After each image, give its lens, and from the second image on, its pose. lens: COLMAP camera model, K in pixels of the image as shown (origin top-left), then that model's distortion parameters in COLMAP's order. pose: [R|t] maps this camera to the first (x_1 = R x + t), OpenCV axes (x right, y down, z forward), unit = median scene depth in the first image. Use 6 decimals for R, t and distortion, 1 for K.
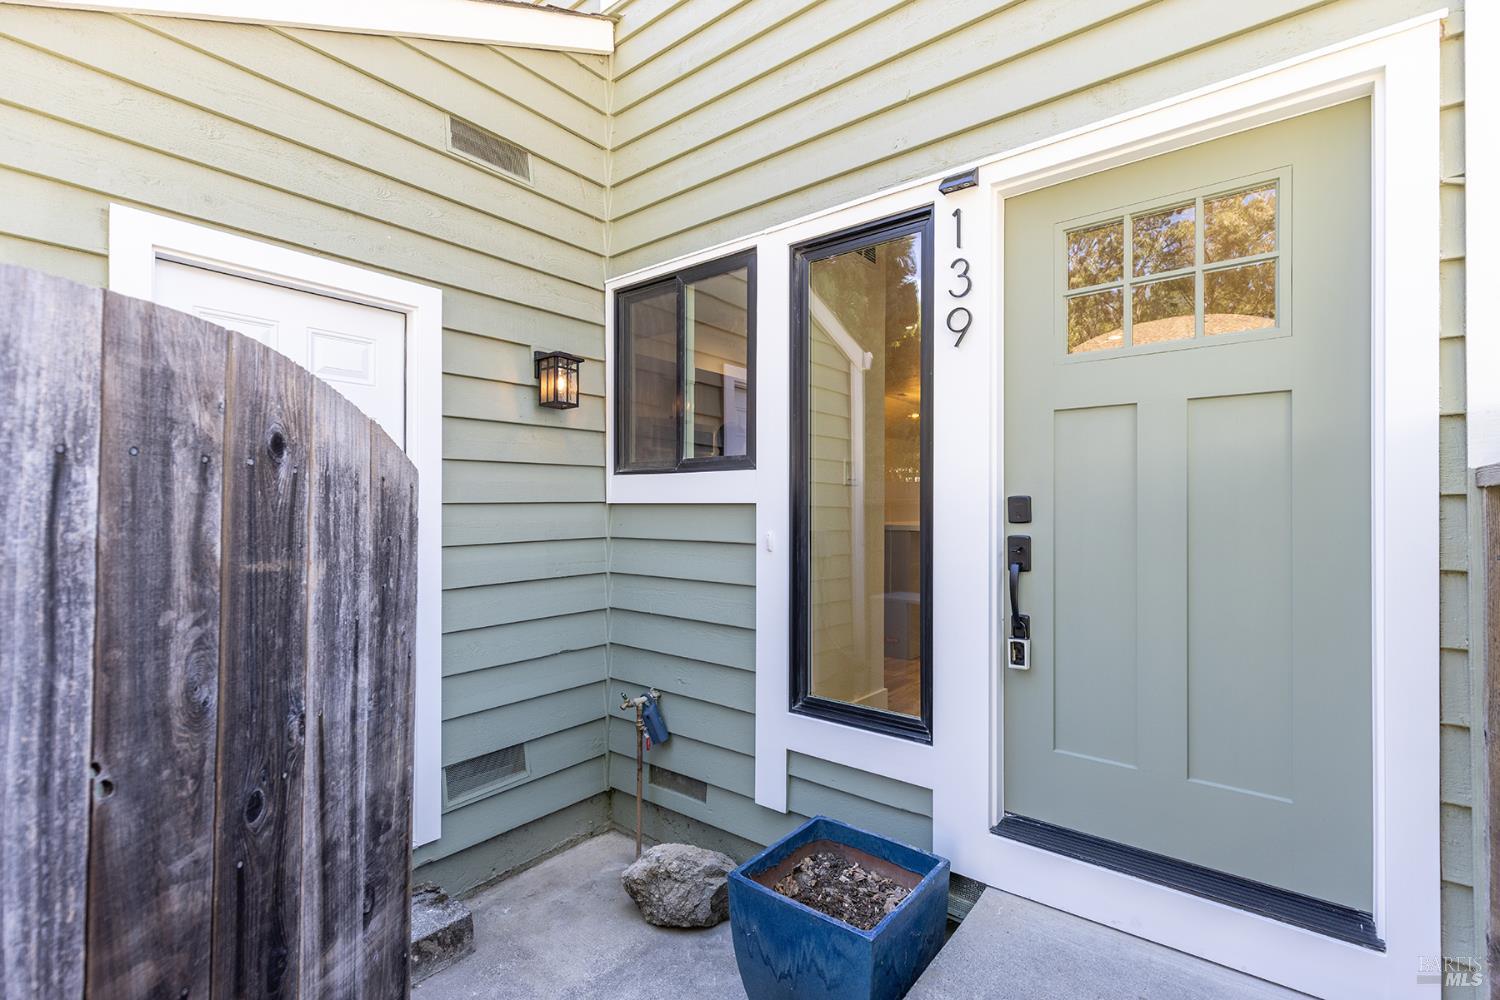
lens RADIAL K [[679.0, 0, 744.9], [0, 679.0, 497.8], [0, 0, 1]] dist [0.006470, 0.000234]
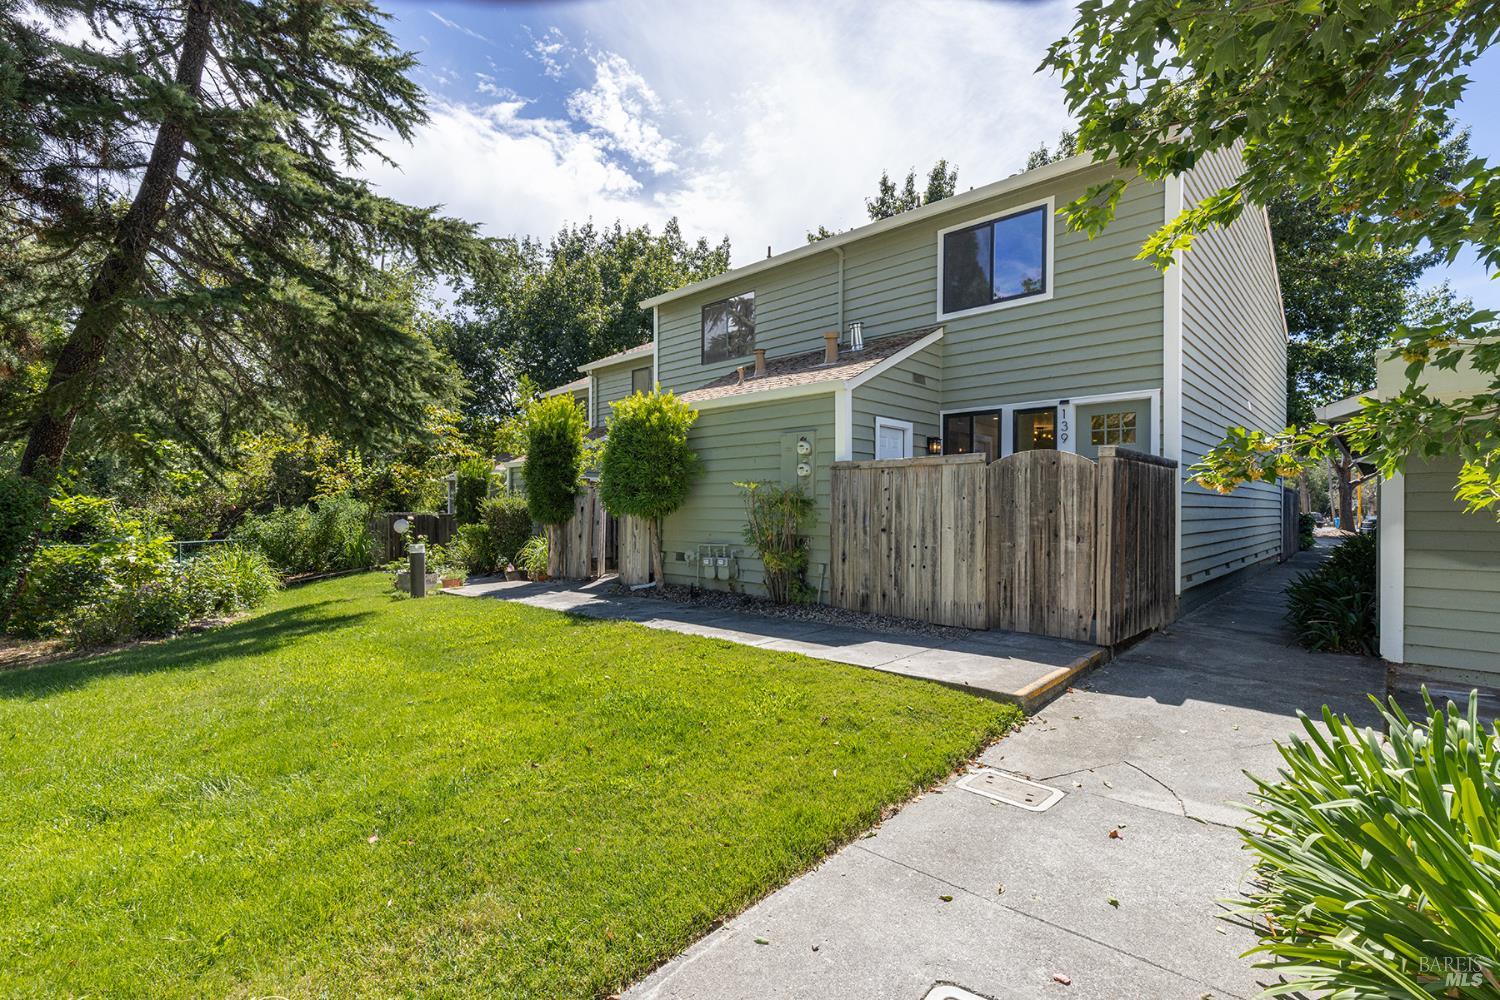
lens RADIAL K [[679.0, 0, 754.8], [0, 679.0, 507.3], [0, 0, 1]] dist [0.006470, 0.000234]
pose [[0.996875, 0.000195, -0.078996, -1.201547], [0.000440, 0.999968, 0.008019, 0.129680], [0.078995, -0.008029, 0.996843, -3.188158]]
